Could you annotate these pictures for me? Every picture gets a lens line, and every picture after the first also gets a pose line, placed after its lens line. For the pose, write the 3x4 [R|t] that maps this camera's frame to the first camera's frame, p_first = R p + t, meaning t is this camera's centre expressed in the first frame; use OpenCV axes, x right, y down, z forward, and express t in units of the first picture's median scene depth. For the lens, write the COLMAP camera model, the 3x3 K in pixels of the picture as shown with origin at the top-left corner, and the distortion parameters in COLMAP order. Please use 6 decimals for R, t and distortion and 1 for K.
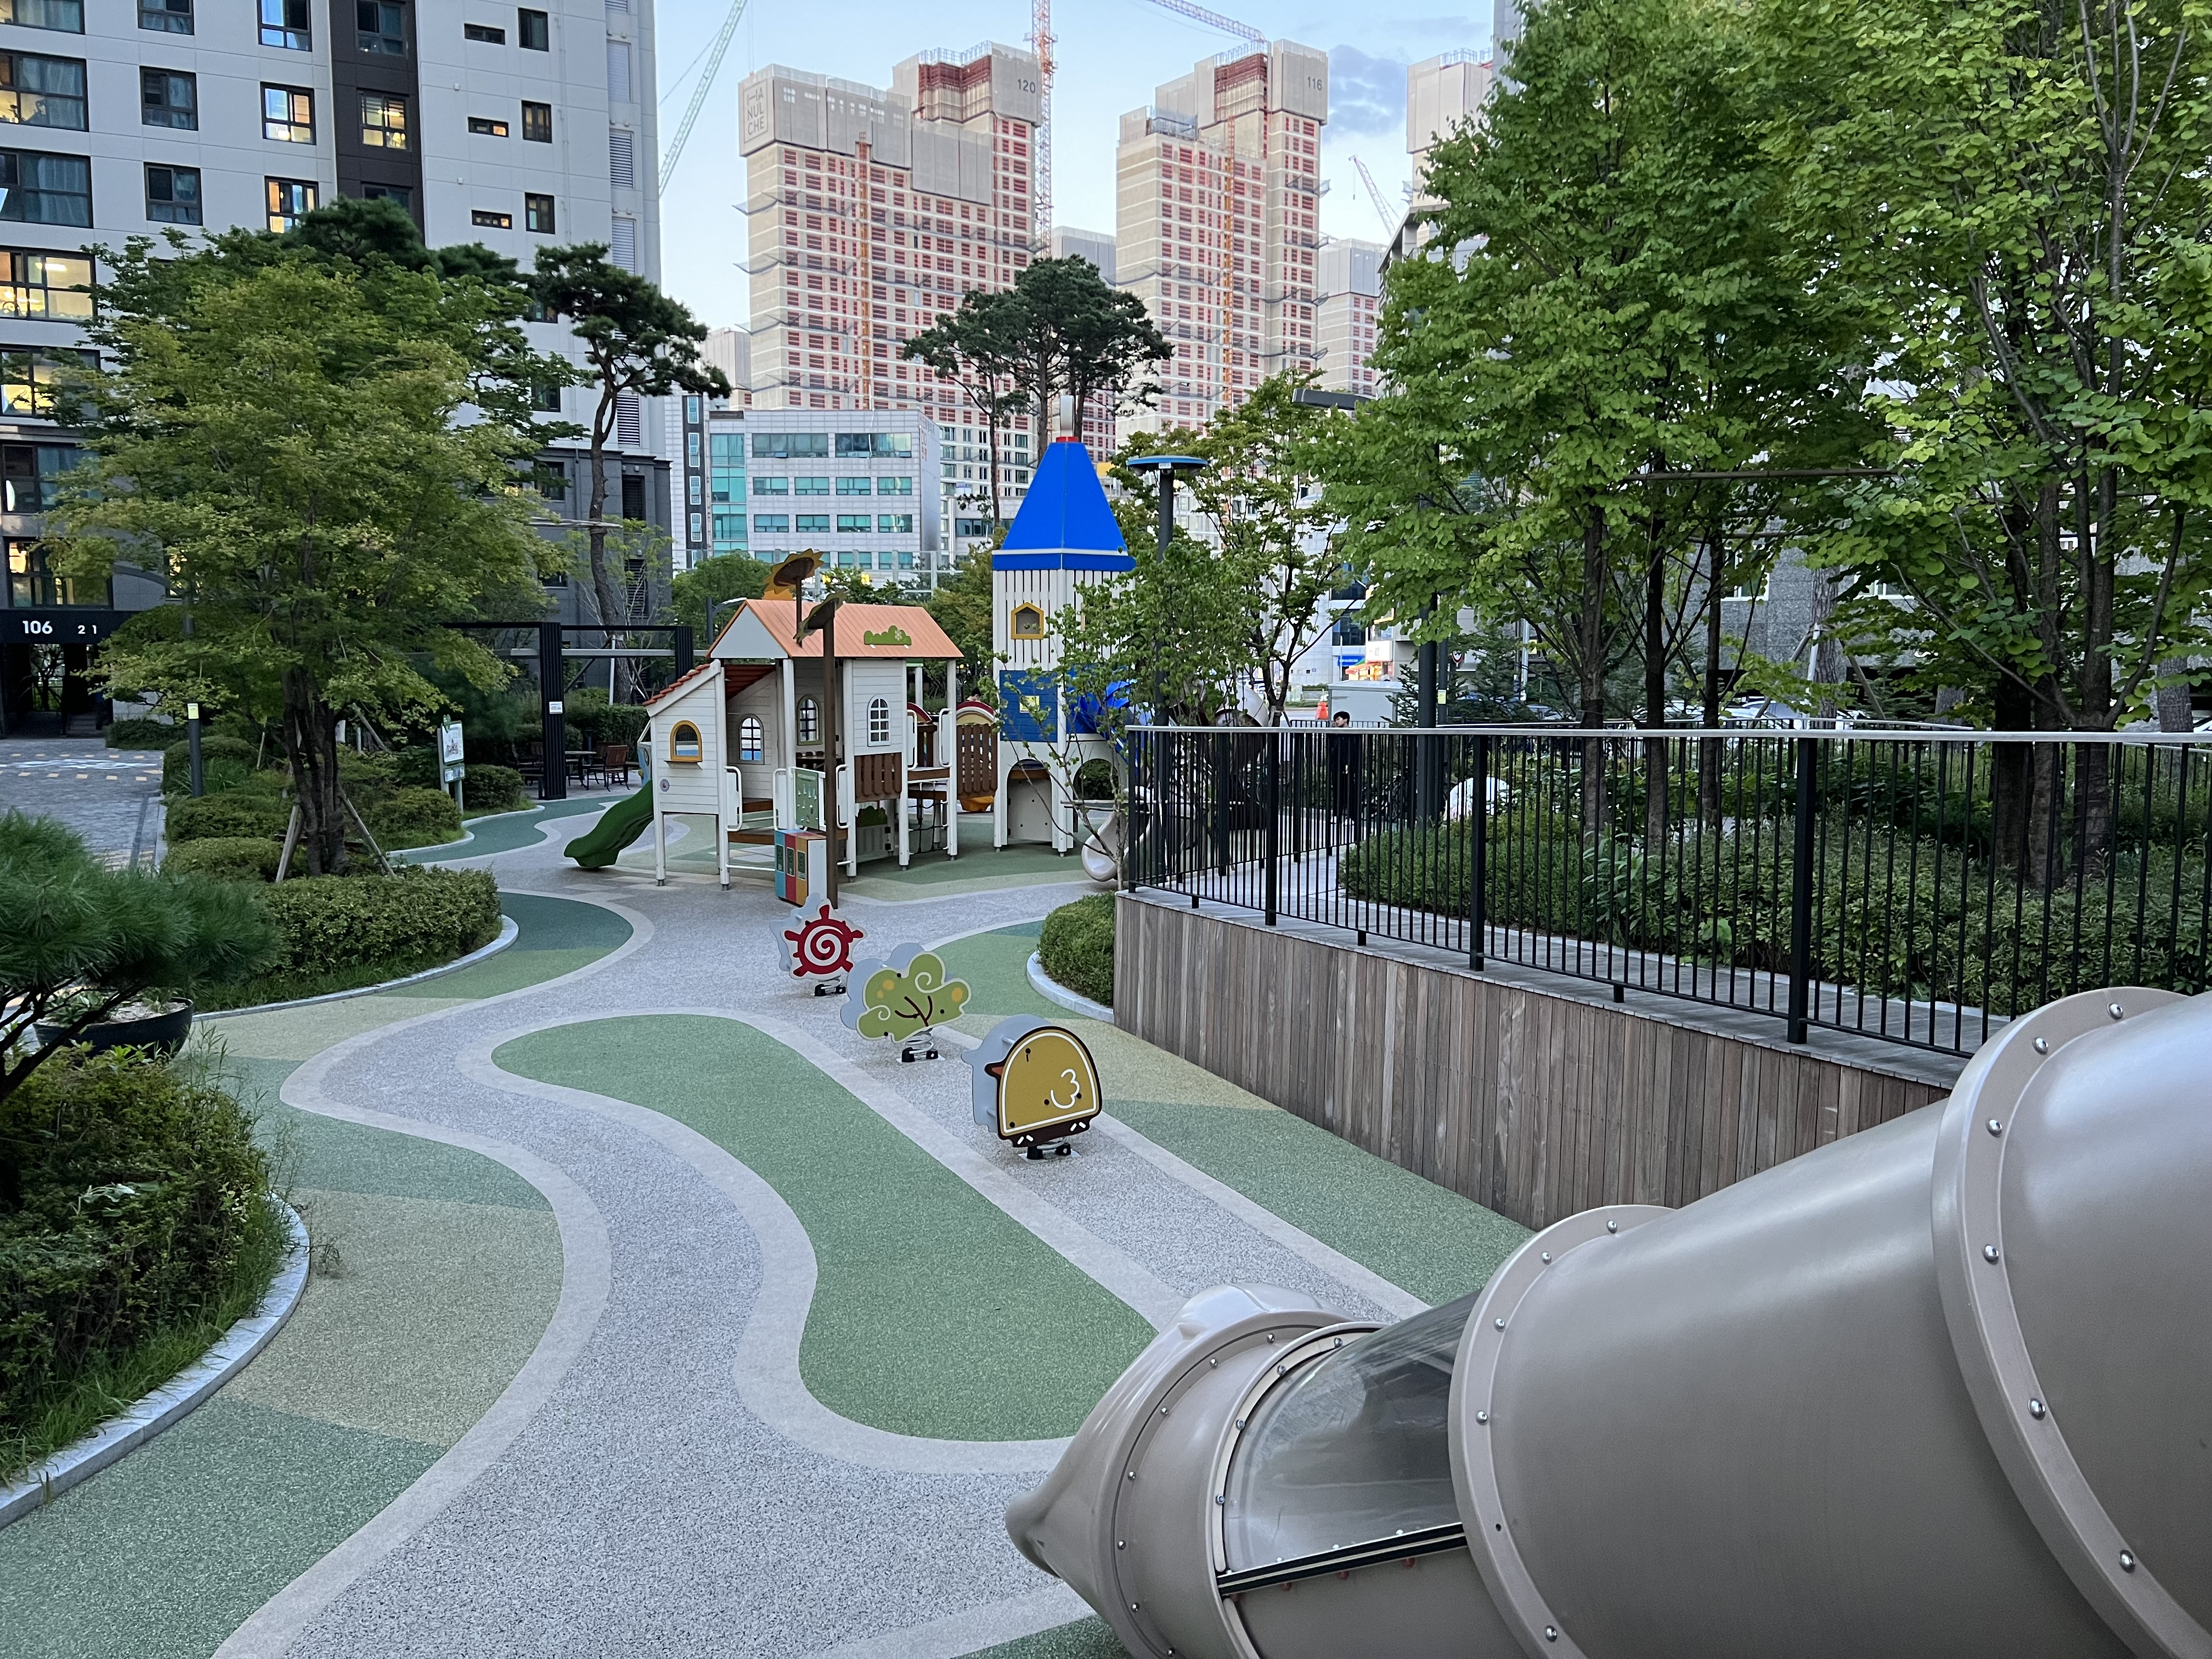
lens RADIAL K [[1668.2, 0, 1106.0], [0, 1668.2, 829.5], [0, 0, 1]] dist [0.000264, -0.000246]
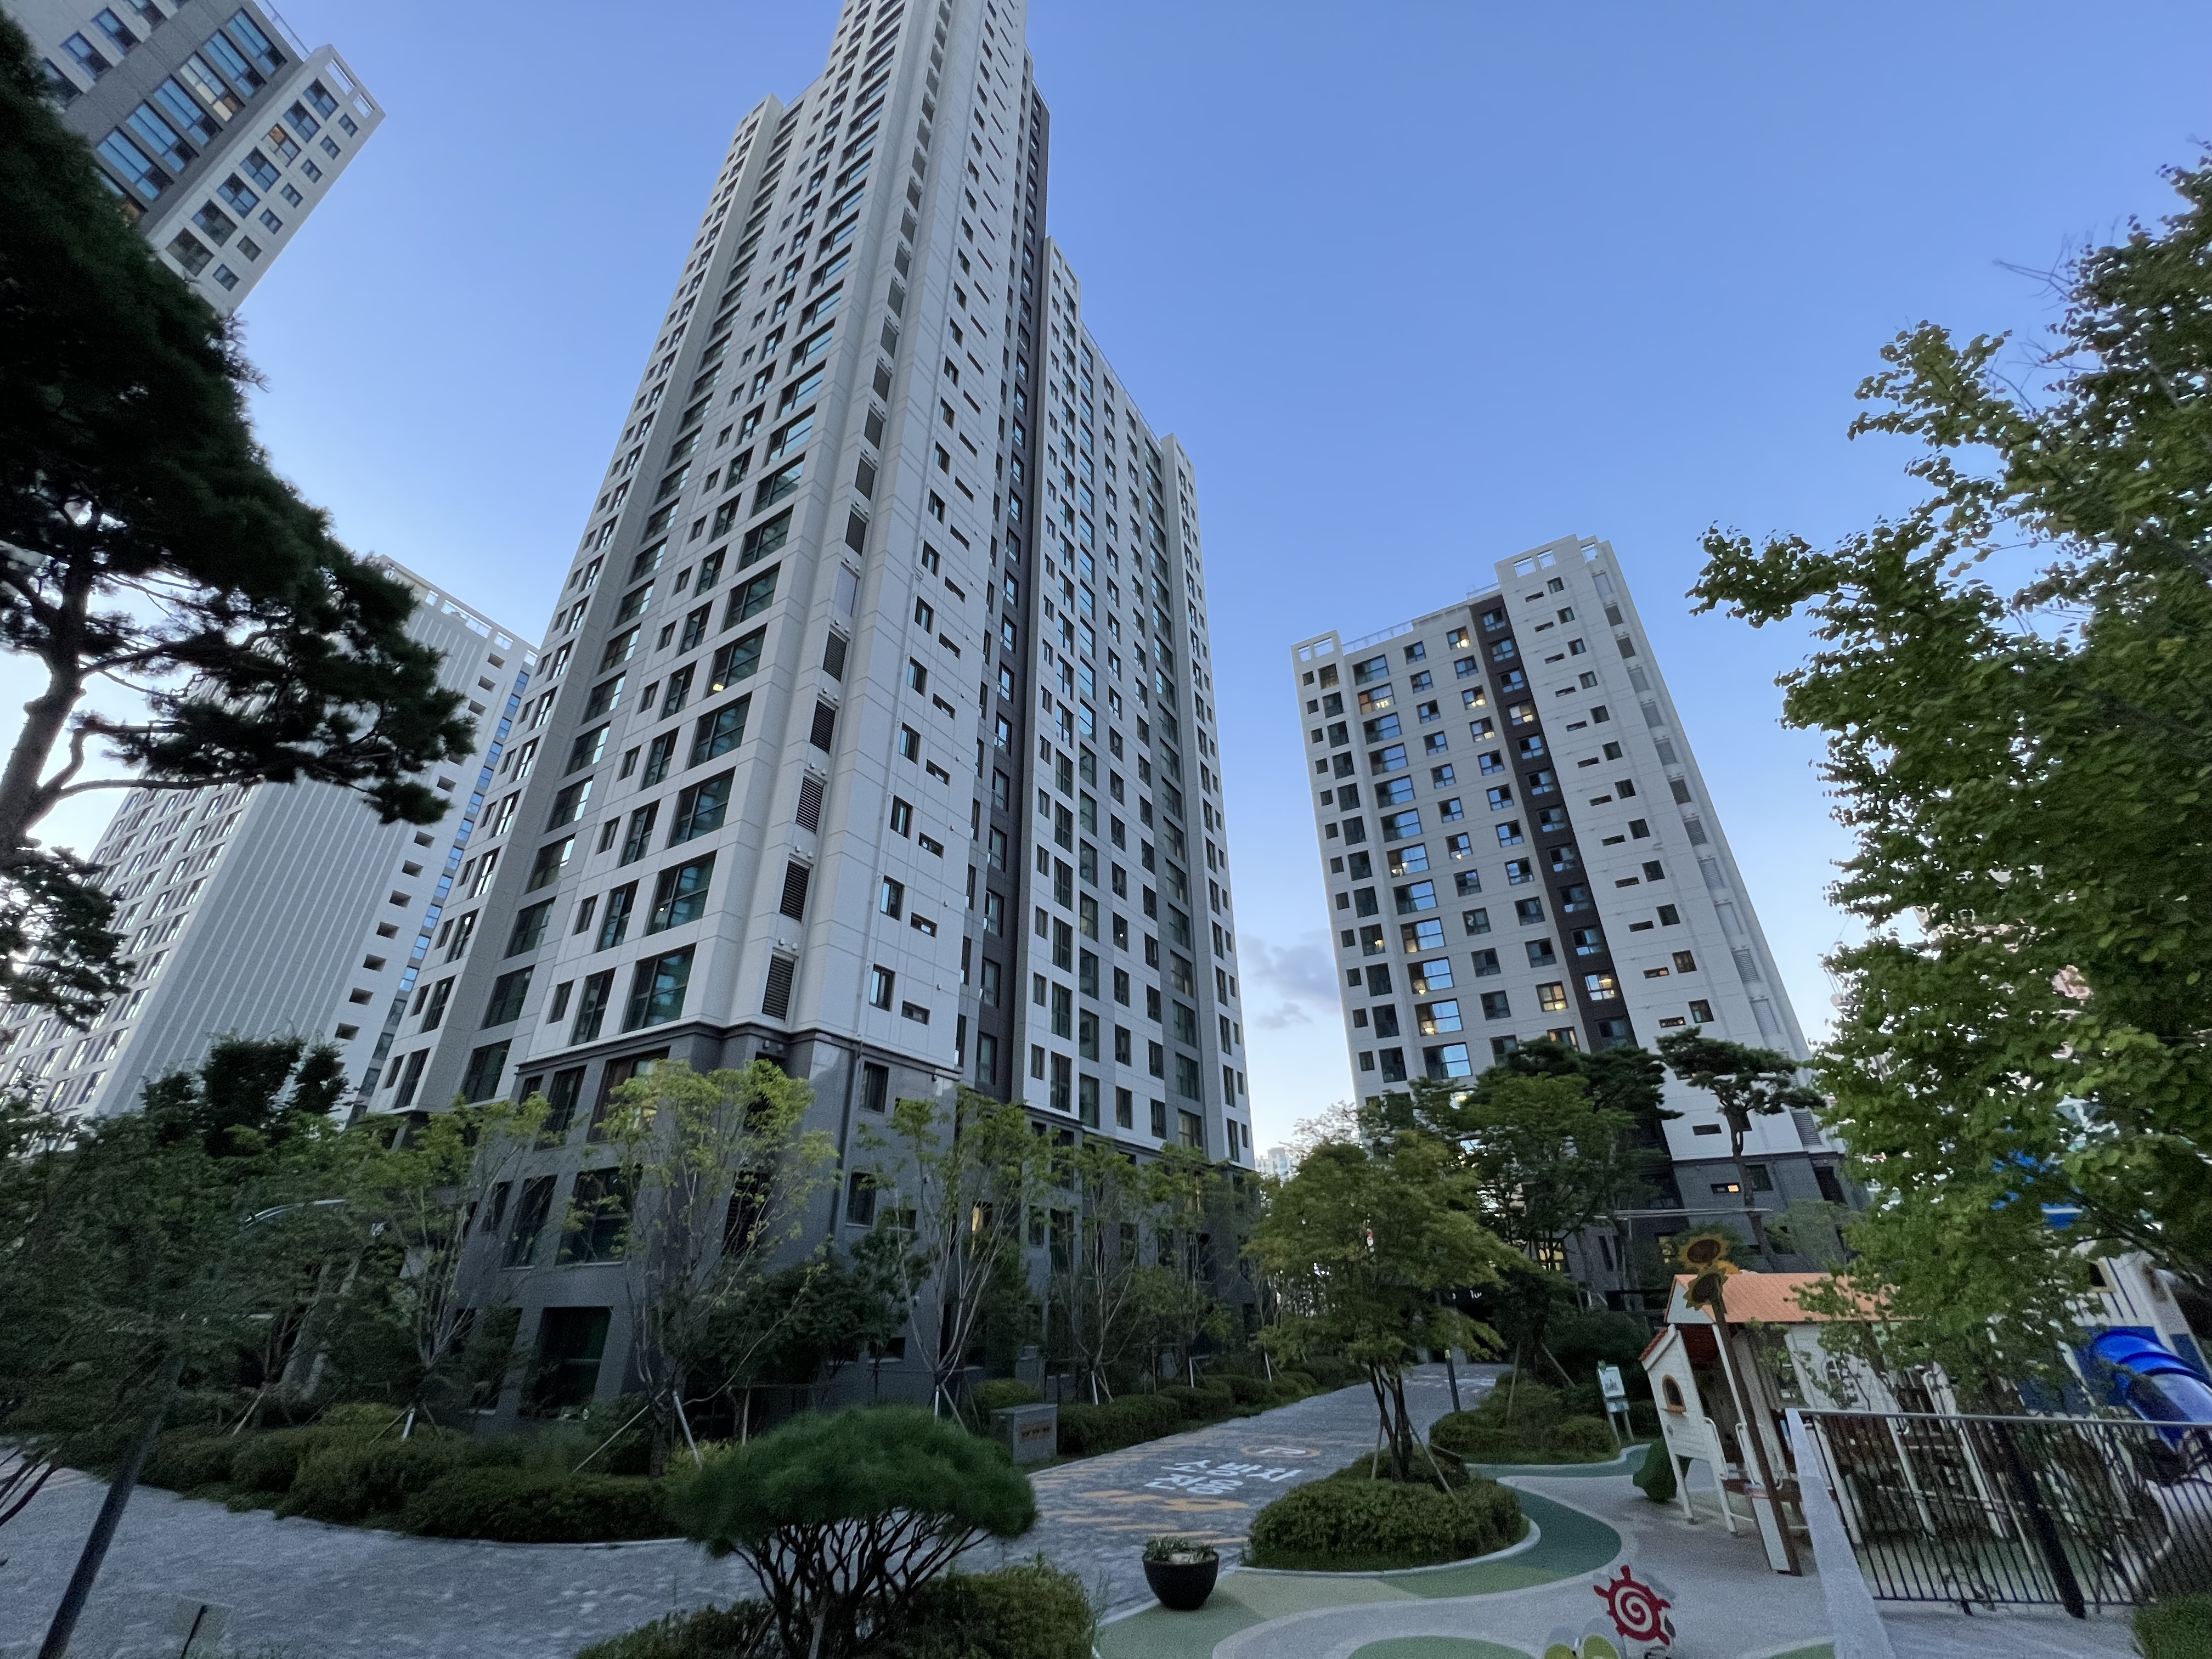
lens RADIAL K [[882.7, 0, 1106.0], [0, 882.7, 829.5], [0, 0, 1]] dist [0.000372, 0.000051]
pose [[0.521528, -0.411634, -0.747373, 0.140334], [-0.079067, 0.848845, -0.522696, -0.018253], [0.849563, 0.331693, 0.410150, 0.097197]]
